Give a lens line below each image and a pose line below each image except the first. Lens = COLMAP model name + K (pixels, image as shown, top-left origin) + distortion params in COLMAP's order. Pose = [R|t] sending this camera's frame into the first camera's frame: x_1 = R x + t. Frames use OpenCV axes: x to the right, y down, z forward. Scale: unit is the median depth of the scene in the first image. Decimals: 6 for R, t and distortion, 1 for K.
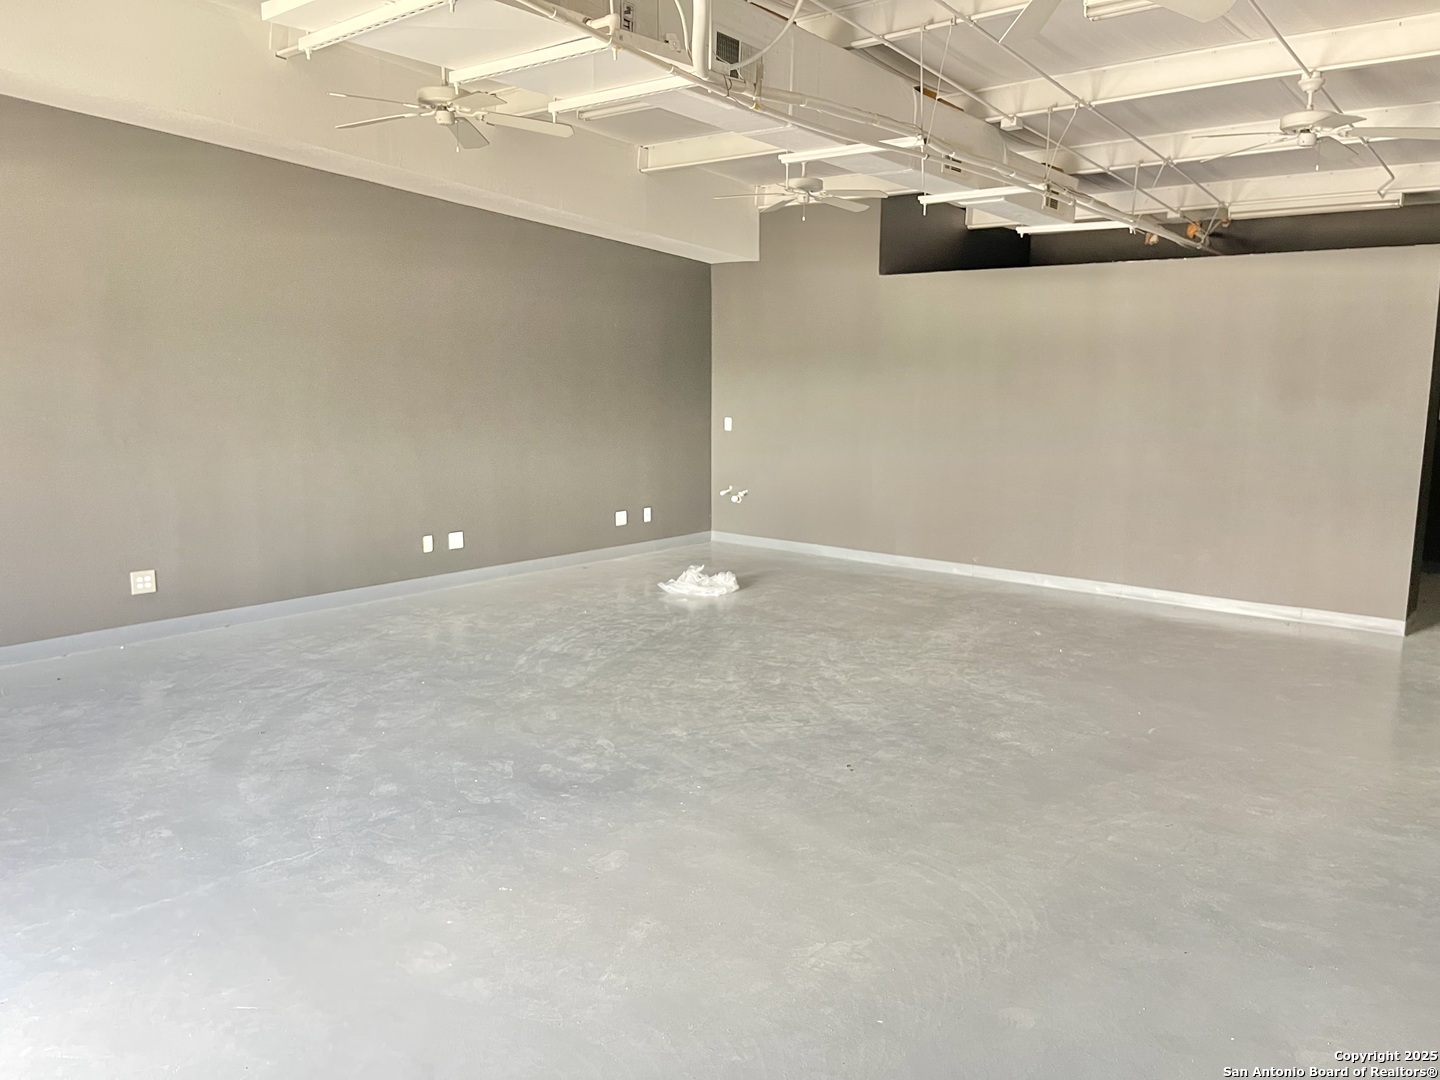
lens RADIAL K [[1097.2, 0, 731.4], [0, 1097.2, 542.7], [0, 0, 1]] dist [0.085919, -0.120711]
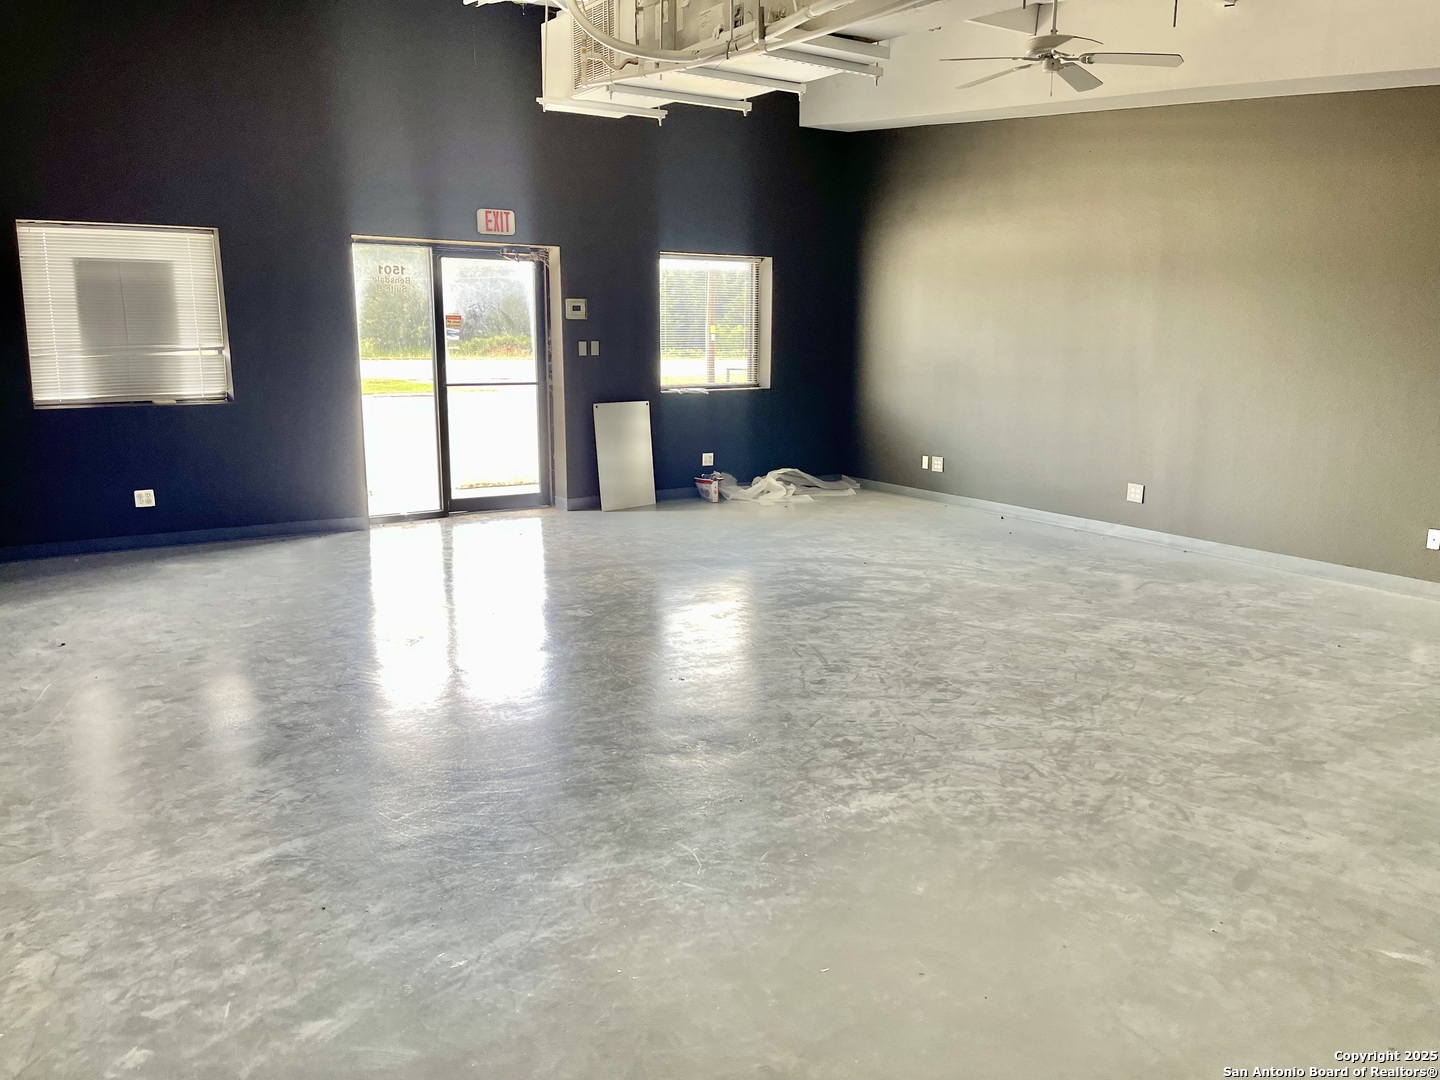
lens RADIAL K [[1097.2, 0, 731.4], [0, 1097.2, 542.7], [0, 0, 1]] dist [0.085919, -0.120711]
pose [[-0.280155, 0.181848, -0.942573, 0.875180], [-0.163549, 0.958496, 0.233530, -0.144030], [0.945920, 0.219581, -0.238787, 1.052999]]
